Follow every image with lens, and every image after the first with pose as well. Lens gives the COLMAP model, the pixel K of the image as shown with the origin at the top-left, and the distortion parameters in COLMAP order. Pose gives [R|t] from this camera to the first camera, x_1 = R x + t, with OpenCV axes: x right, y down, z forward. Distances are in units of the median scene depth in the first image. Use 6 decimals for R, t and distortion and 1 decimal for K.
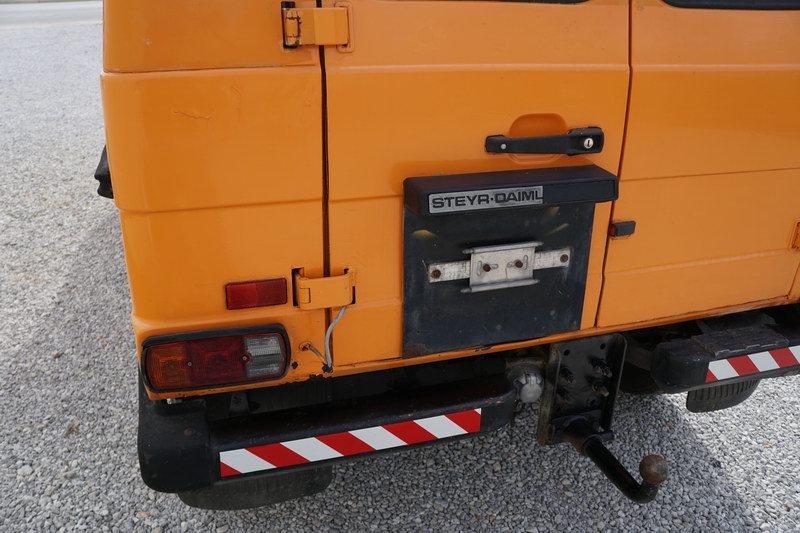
lens RADIAL K [[665.9, 0, 392.7], [0, 665.9, 269.0], [0, 0, 1]] dist [-0.165434, 0.152558]
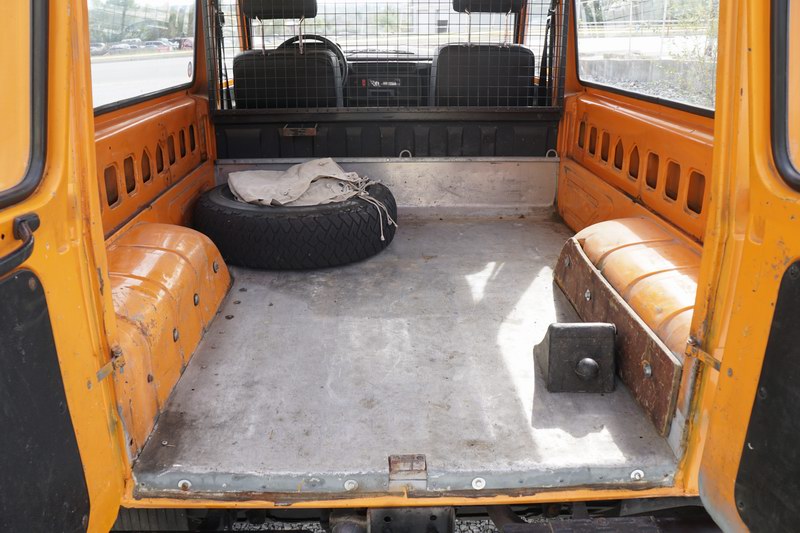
lens RADIAL K [[668.0, 0, 393.1], [0, 668.0, 263.7], [0, 0, 1]] dist [-0.165358, 0.147824]
pose [[0.962140, 0.069536, -0.263538, 0.577105], [-0.088391, 0.994255, -0.060363, -0.212821], [0.257826, 0.081372, 0.962759, 0.074285]]
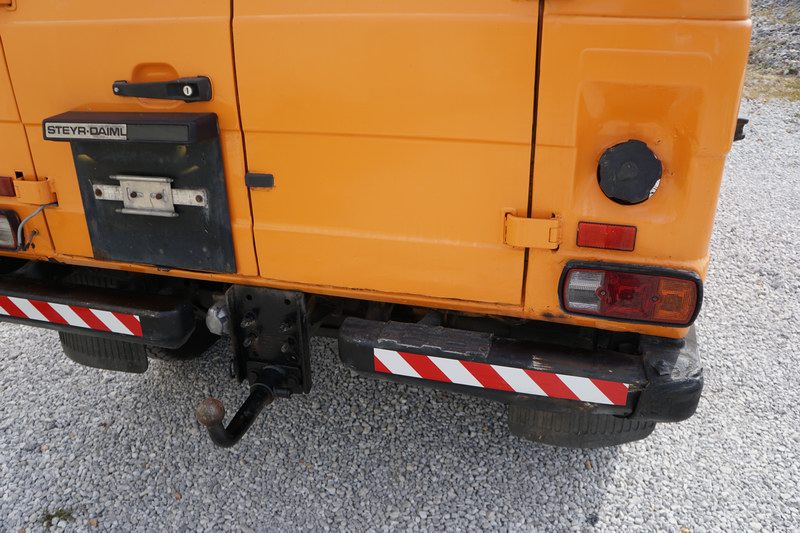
lens RADIAL K [[668.0, 0, 393.1], [0, 668.0, 263.7], [0, 0, 1]] dist [-0.165358, 0.147824]
pose [[0.831857, 0.197456, -0.518676, 1.153556], [-0.187112, 0.979634, 0.072848, -0.052198], [0.522497, 0.036451, 0.851862, 0.256622]]
